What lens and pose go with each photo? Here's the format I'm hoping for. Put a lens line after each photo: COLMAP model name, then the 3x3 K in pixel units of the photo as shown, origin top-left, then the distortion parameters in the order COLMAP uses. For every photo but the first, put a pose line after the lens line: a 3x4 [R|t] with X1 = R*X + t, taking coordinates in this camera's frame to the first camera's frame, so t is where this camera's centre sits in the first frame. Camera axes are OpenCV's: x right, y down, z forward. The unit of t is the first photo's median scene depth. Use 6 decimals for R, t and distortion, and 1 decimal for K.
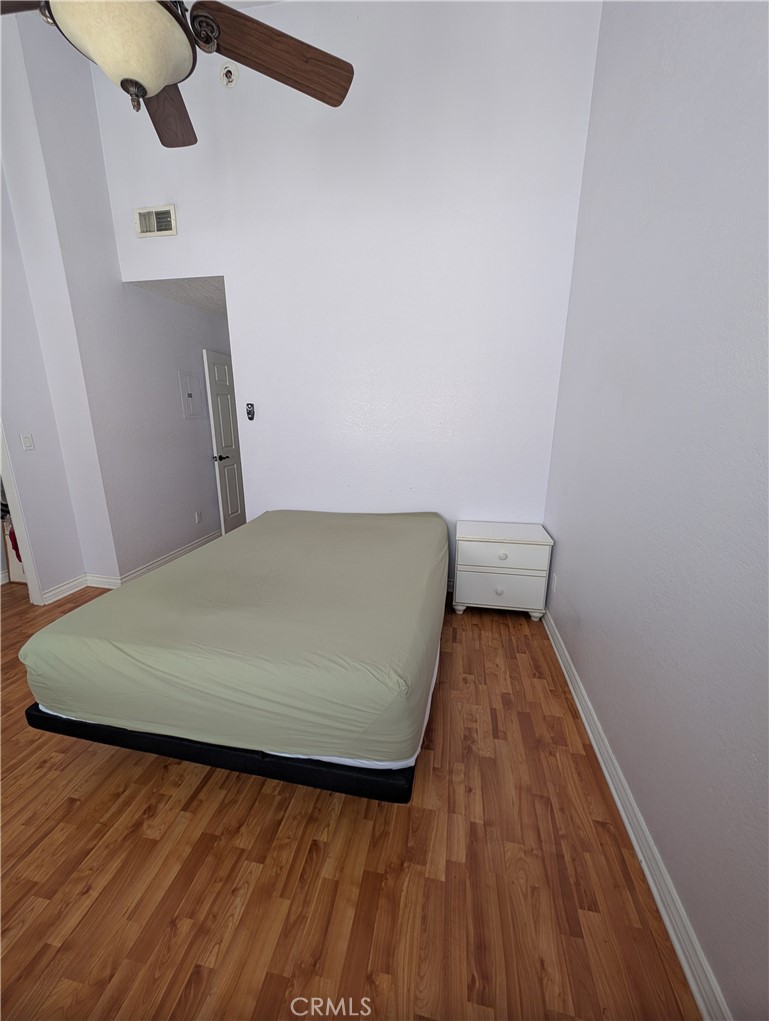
lens RADIAL K [[381.8, 0, 386.1], [0, 381.8, 510.6], [0, 0, 1]] dist [-0.001346, -0.000741]
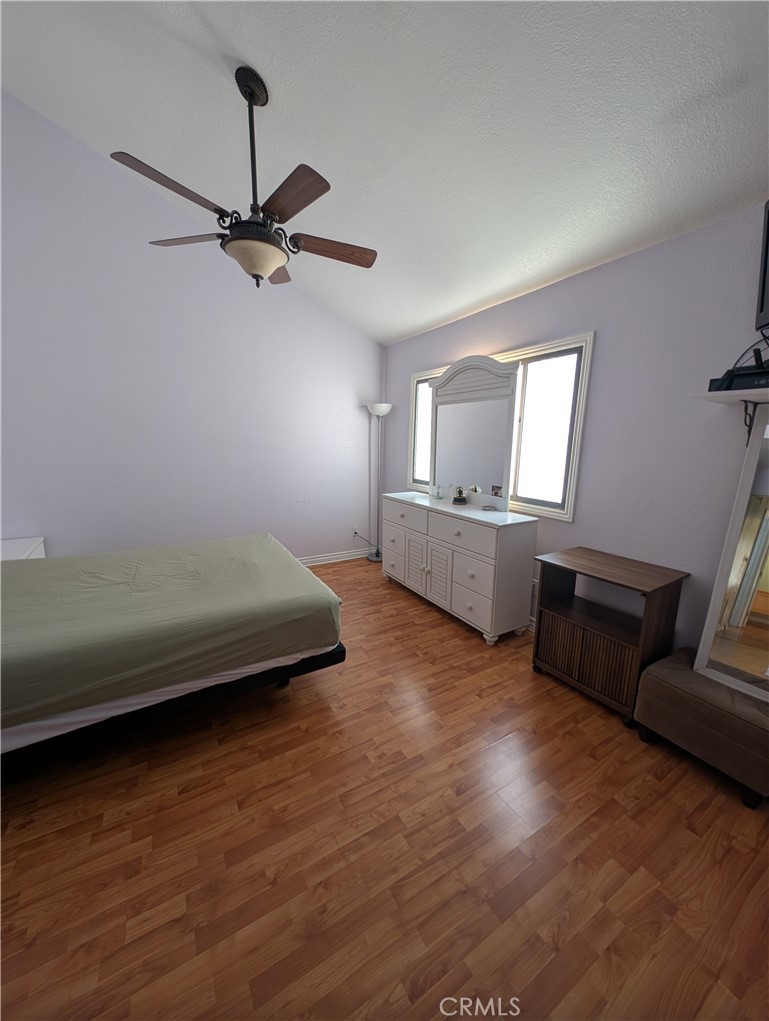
lens RADIAL K [[381.8, 0, 386.1], [0, 381.8, 510.6], [0, 0, 1]] dist [-0.001346, -0.000741]
pose [[-0.667646, -0.154347, 0.728303, -2.091623], [0.163970, 0.923764, 0.346084, -0.437247], [-0.726198, 0.350481, -0.591439, 1.617049]]
